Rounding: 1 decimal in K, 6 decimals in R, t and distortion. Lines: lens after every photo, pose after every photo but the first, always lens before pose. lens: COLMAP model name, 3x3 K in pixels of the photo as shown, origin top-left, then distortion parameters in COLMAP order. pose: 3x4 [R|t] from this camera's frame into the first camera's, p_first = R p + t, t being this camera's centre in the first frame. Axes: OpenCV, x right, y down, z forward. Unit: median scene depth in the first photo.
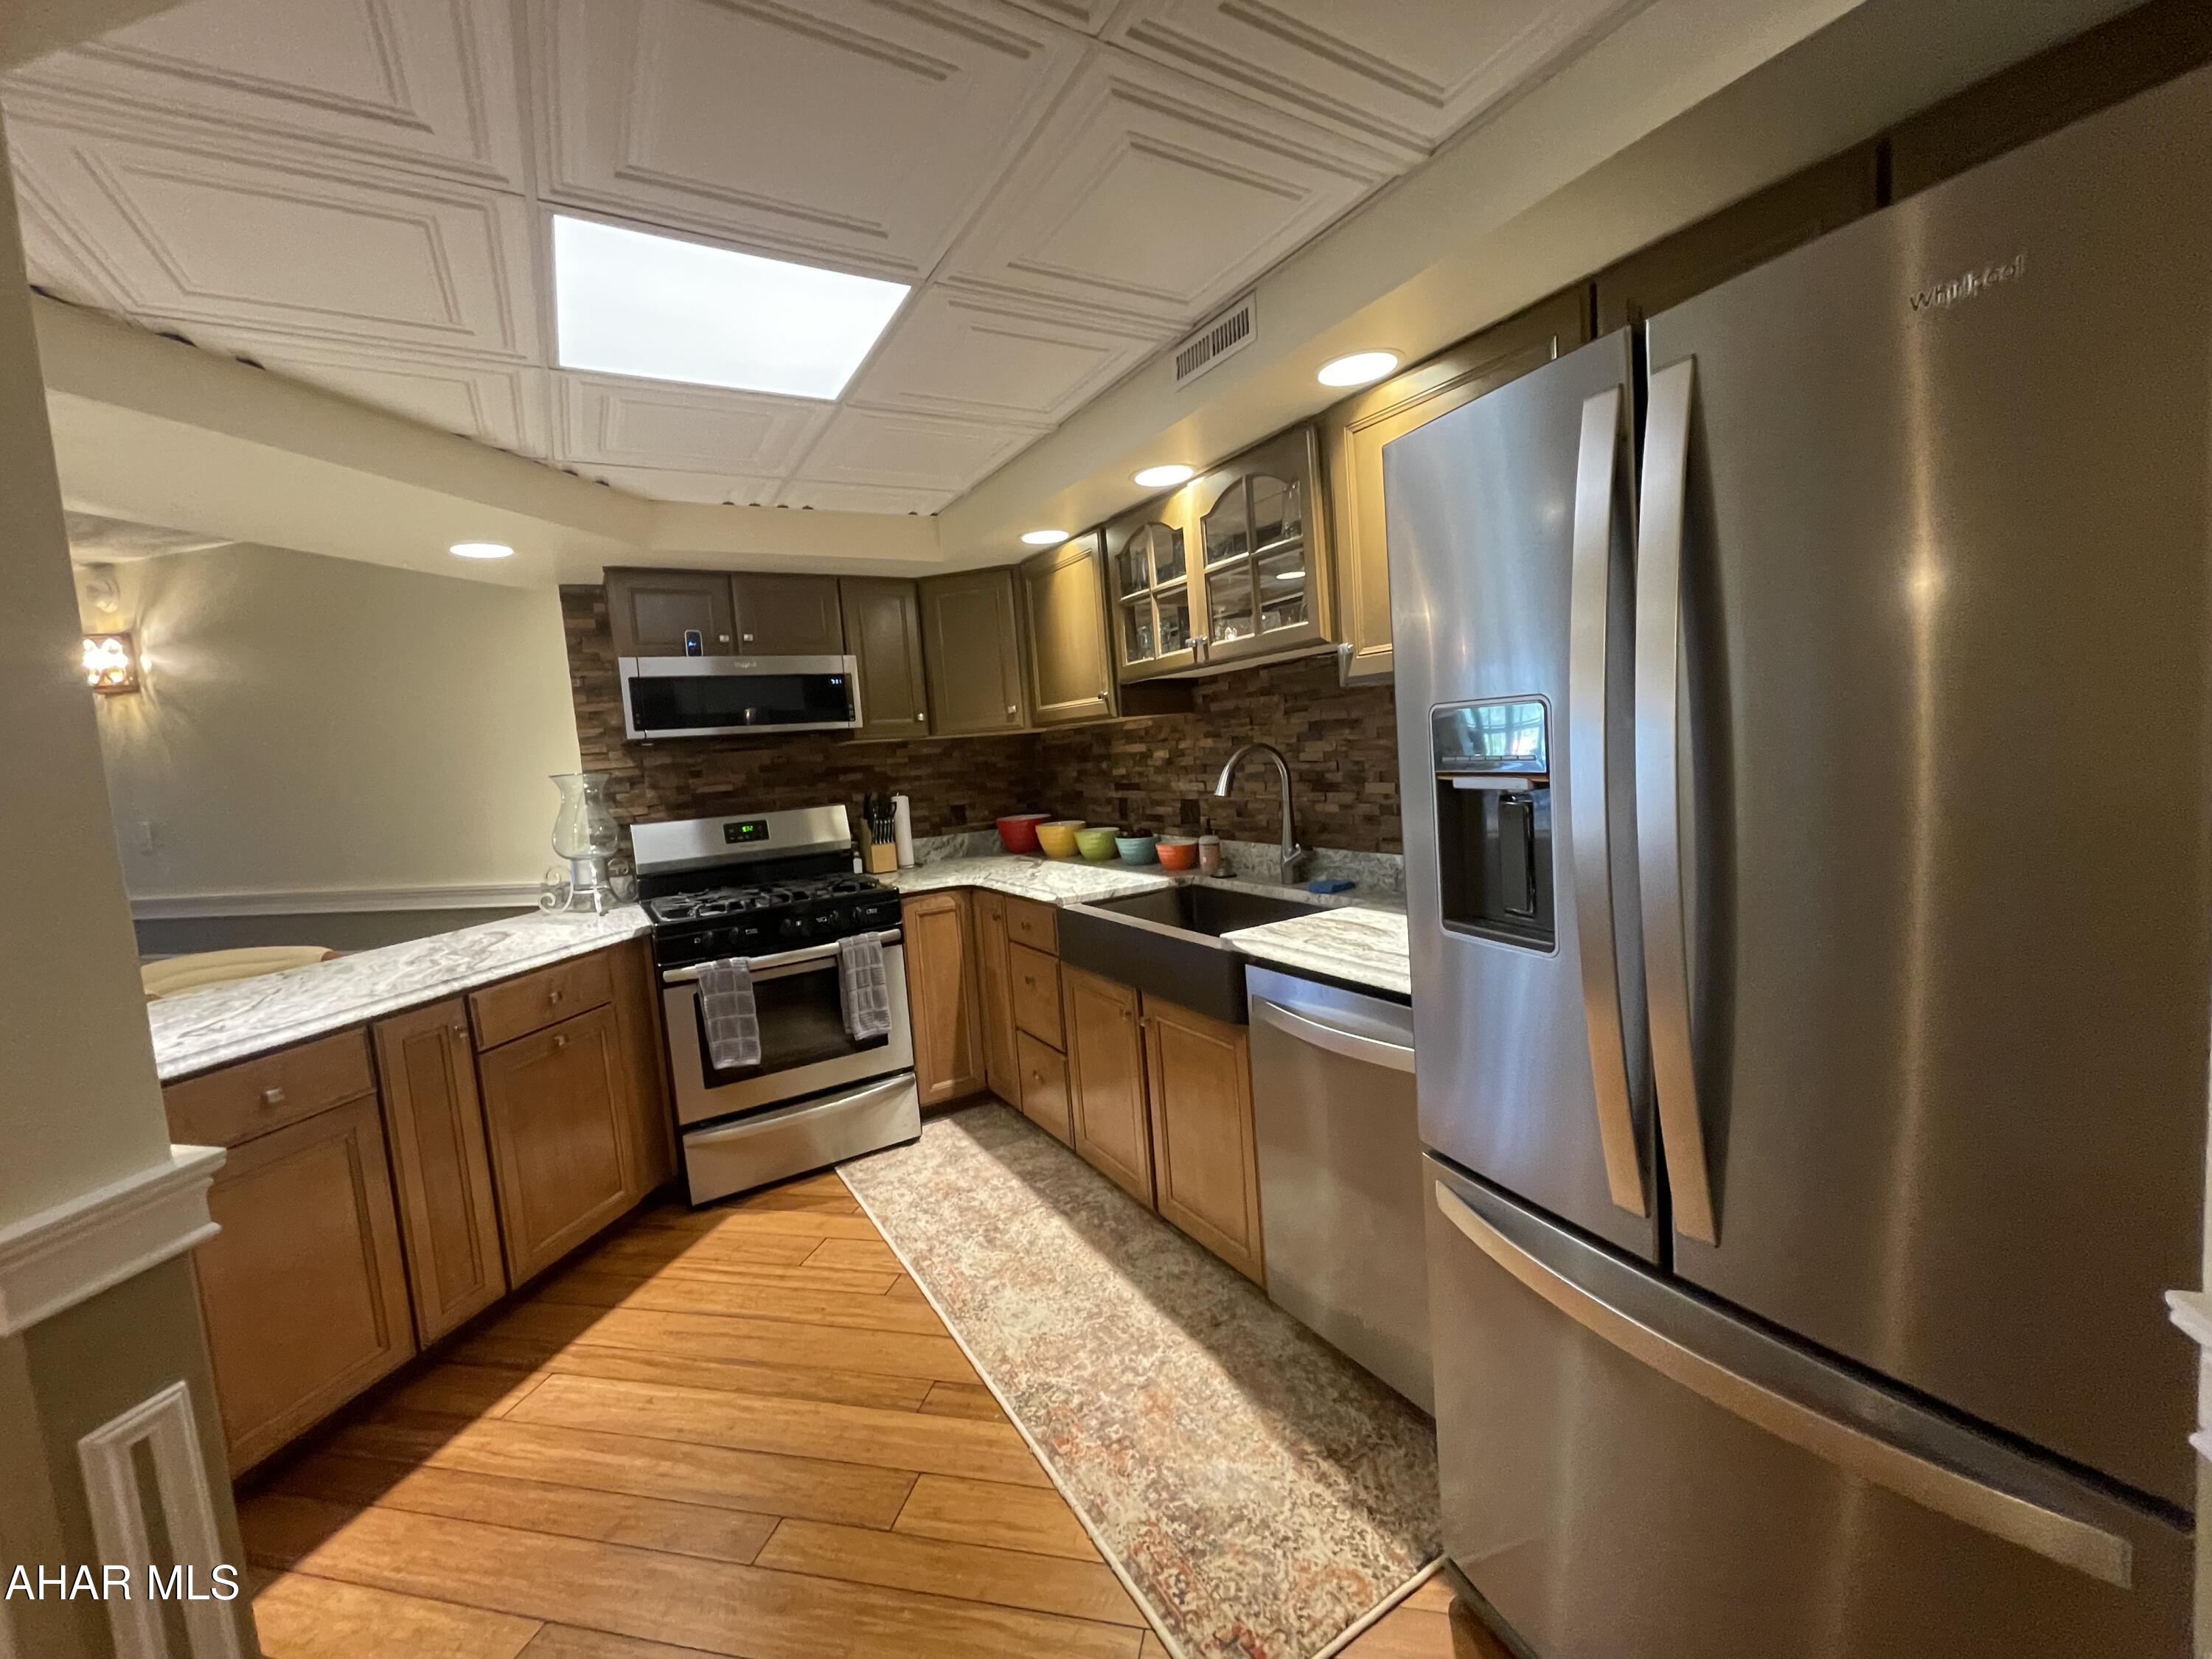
lens RADIAL K [[889.2, 0, 1108.9], [0, 889.2, 823.1], [0, 0, 1]] dist [-0.014248, 0.011654]
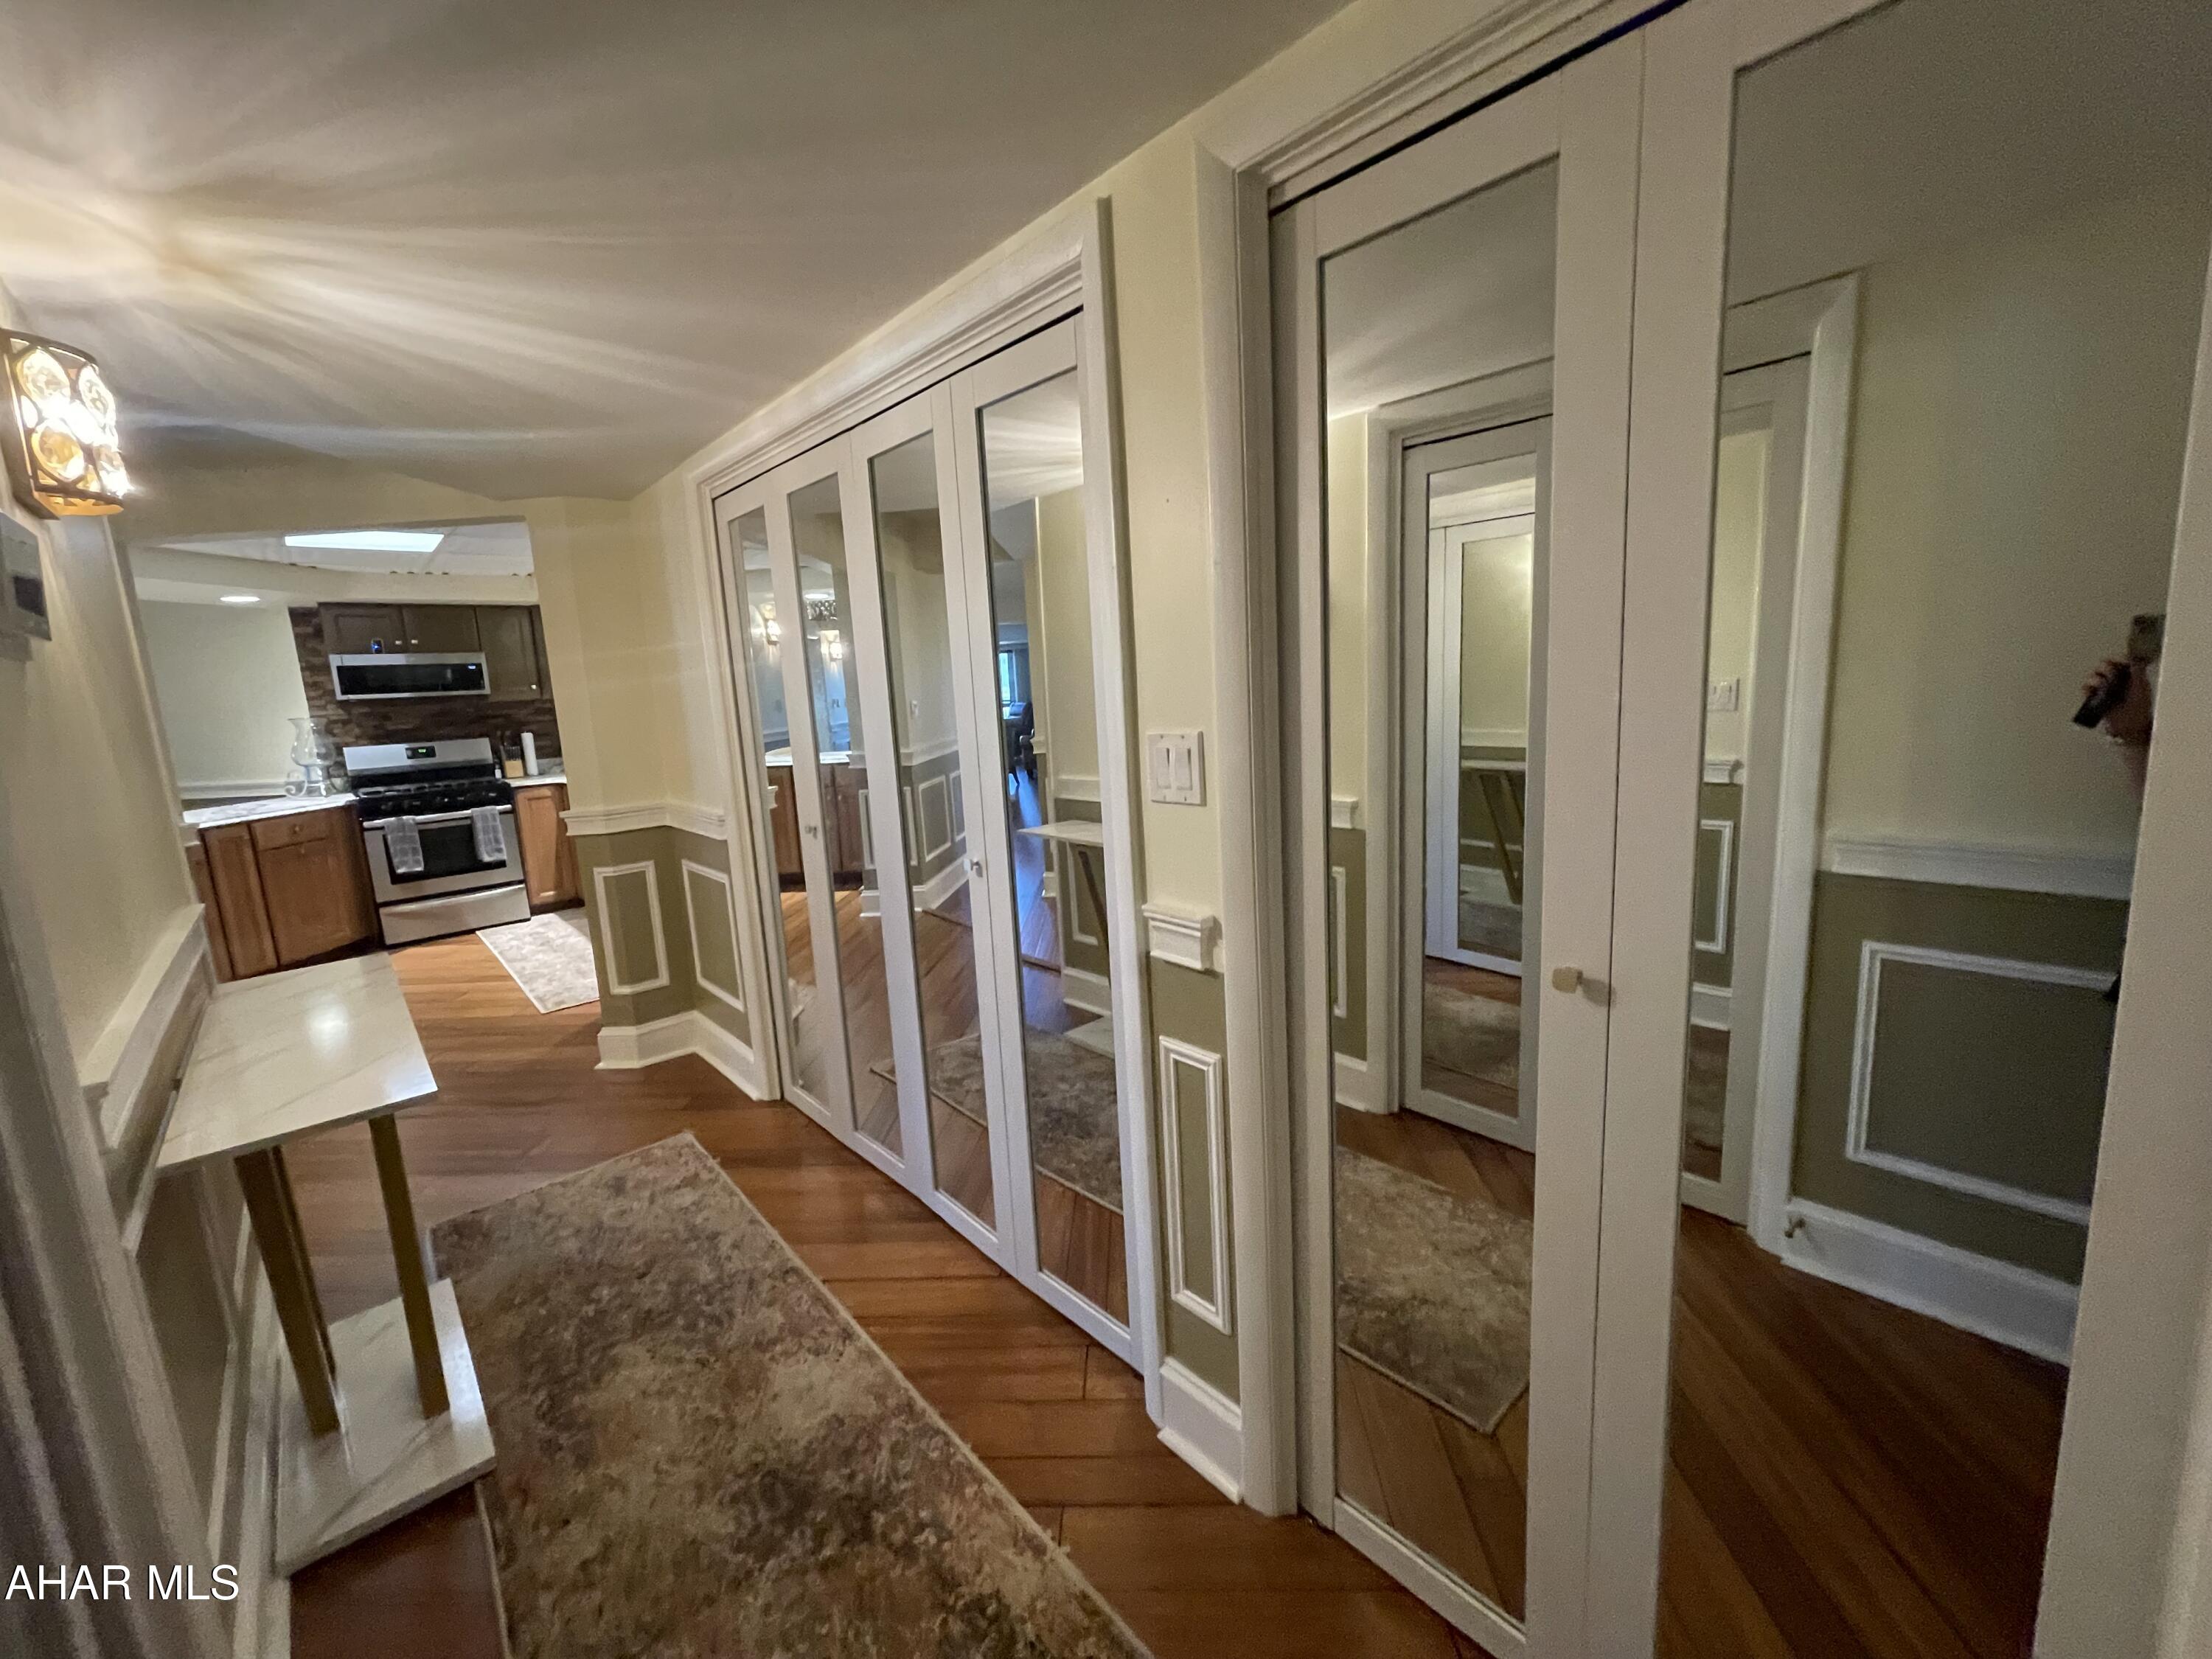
lens RADIAL K [[889.2, 0, 1108.9], [0, 889.2, 823.1], [0, 0, 1]] dist [-0.014248, 0.011654]
pose [[0.981892, -0.005442, 0.189365, 0.662065], [-0.006839, 0.997917, 0.064143, 0.030796], [-0.189320, -0.064276, 0.979809, -1.089876]]
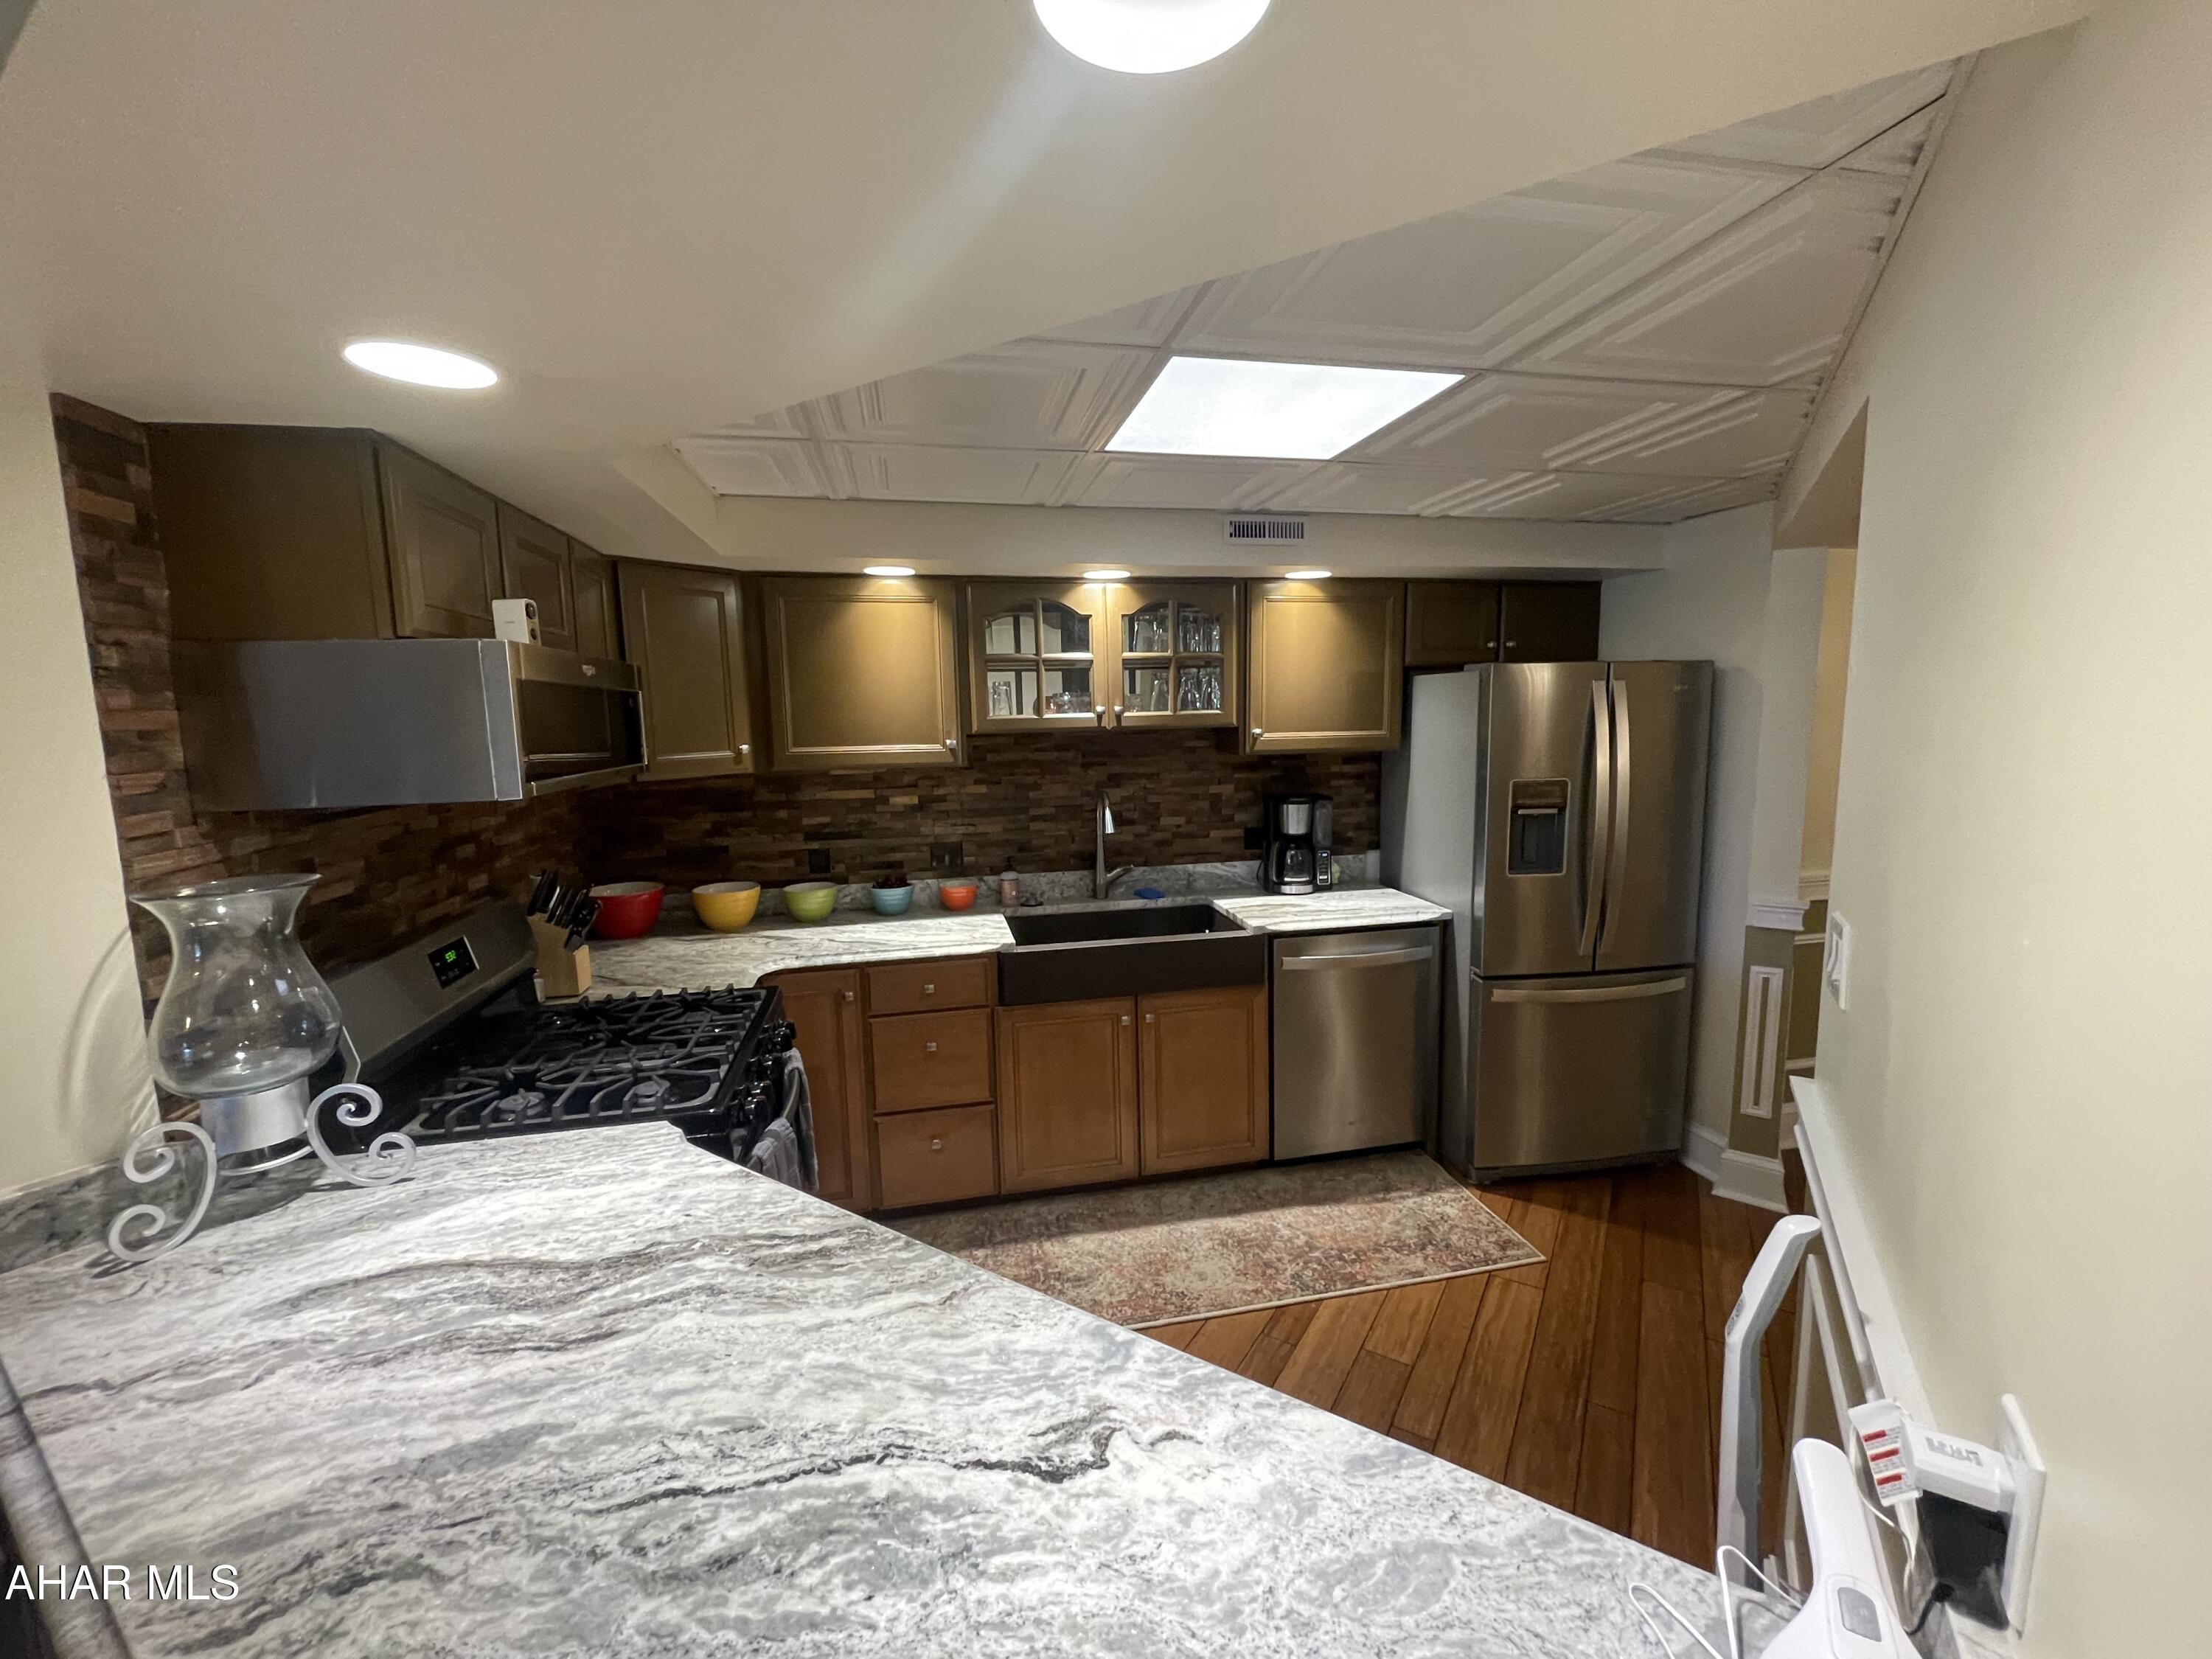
lens RADIAL K [[885.3, 0, 1106.0], [0, 885.3, 829.5], [0, 0, 1]] dist [0.018186, -0.020889]
pose [[0.331799, -0.057110, 0.941620, -0.888996], [0.076890, 0.996482, 0.033344, -0.066369], [-0.940211, 0.061338, 0.335023, 0.497075]]
